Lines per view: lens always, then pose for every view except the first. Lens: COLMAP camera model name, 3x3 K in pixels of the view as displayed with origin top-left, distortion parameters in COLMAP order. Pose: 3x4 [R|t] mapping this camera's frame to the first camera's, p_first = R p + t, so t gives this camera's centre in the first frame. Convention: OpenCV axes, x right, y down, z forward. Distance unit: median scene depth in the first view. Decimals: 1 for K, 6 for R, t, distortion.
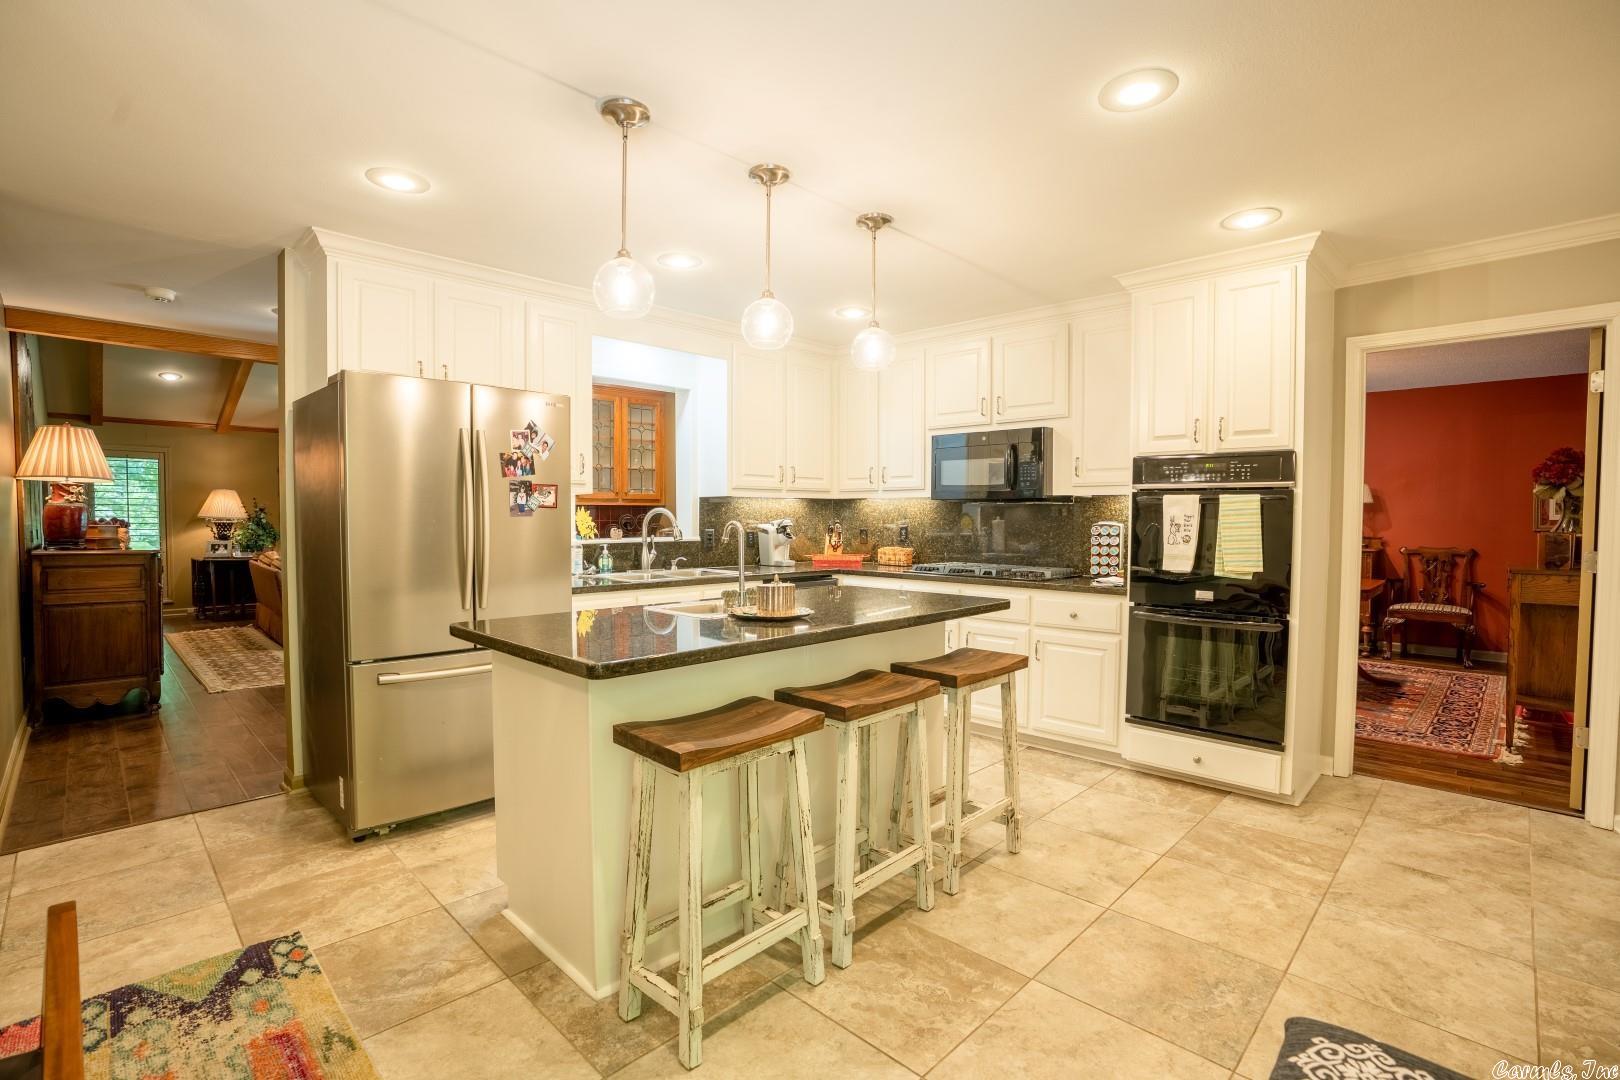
lens RADIAL K [[749.0, 0, 806.3], [0, 749.0, 541.9], [0, 0, 1]] dist [-0.072784, 0.029186]
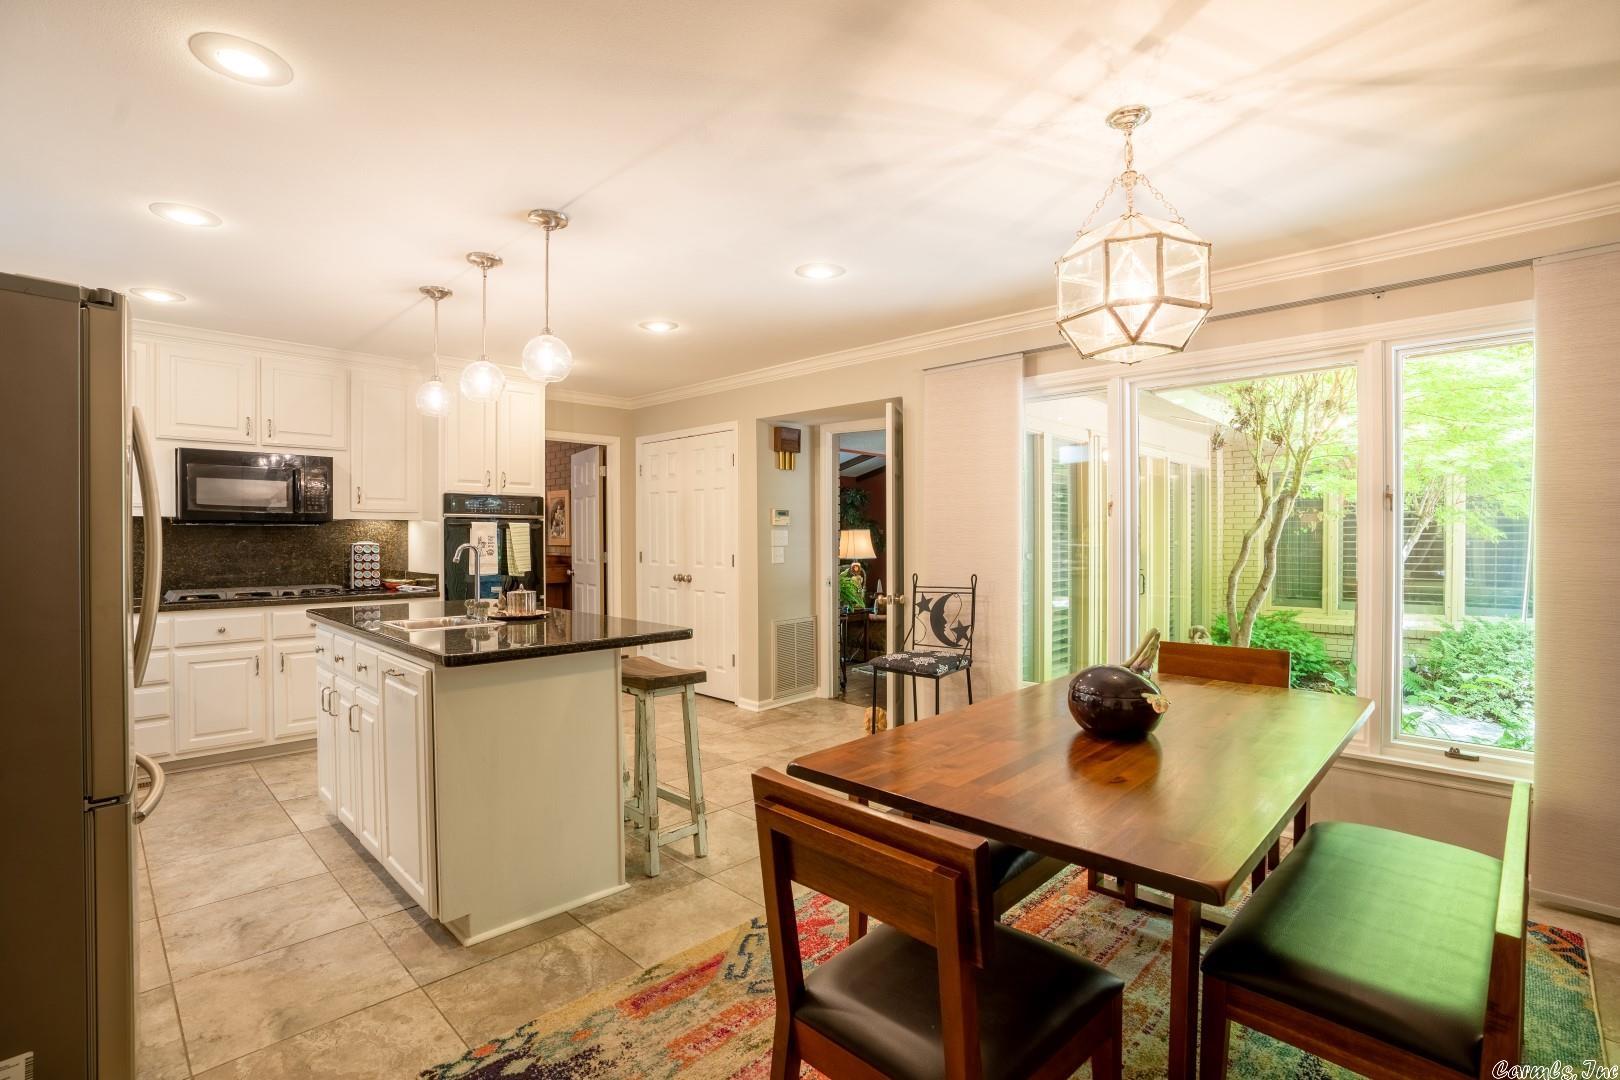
lens RADIAL K [[749.0, 0, 806.3], [0, 749.0, 541.9], [0, 0, 1]] dist [-0.072784, 0.029186]
pose [[0.001821, -0.011860, 0.999928, -0.847592], [0.036628, 0.999259, 0.011785, -0.016418], [-0.999327, 0.036604, 0.002254, 0.321292]]
